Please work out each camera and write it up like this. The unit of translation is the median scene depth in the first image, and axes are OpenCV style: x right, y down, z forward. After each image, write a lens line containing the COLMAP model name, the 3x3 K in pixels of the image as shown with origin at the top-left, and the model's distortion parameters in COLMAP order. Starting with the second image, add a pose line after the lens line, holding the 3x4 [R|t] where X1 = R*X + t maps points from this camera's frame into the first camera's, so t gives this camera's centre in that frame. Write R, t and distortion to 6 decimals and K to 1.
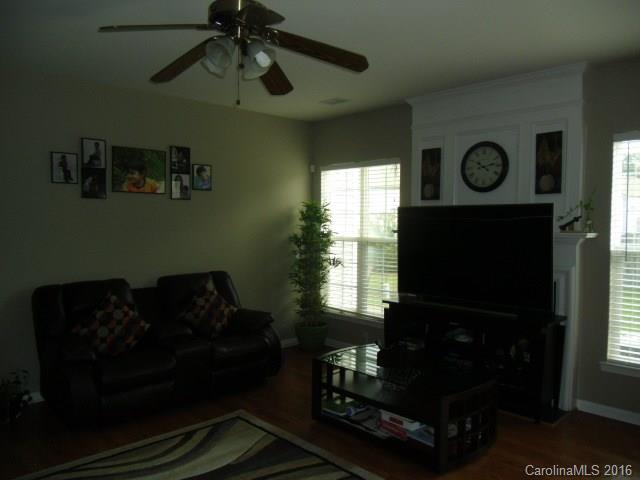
lens RADIAL K [[495.9, 0, 320.0], [0, 495.9, 240.0], [0, 0, 1]] dist [-0.028181, -0.000198]
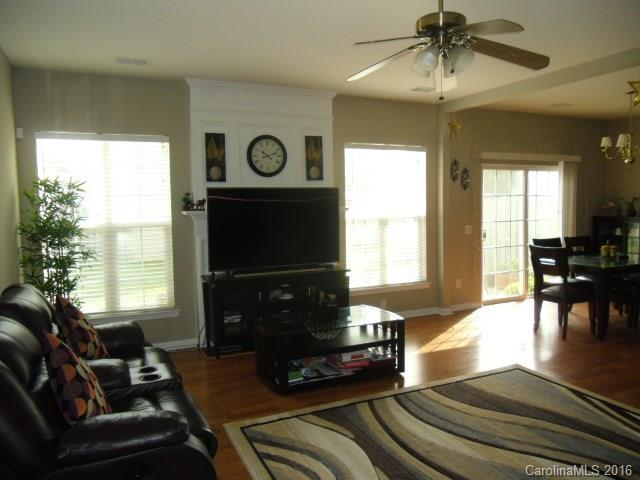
lens RADIAL K [[495.9, 0, 320.0], [0, 495.9, 240.0], [0, 0, 1]] dist [-0.028181, -0.000198]
pose [[0.308562, -0.081321, 0.947722, -0.802777], [0.052249, 0.996284, 0.068476, -0.020048], [-0.949768, 0.028388, 0.311664, 0.515787]]
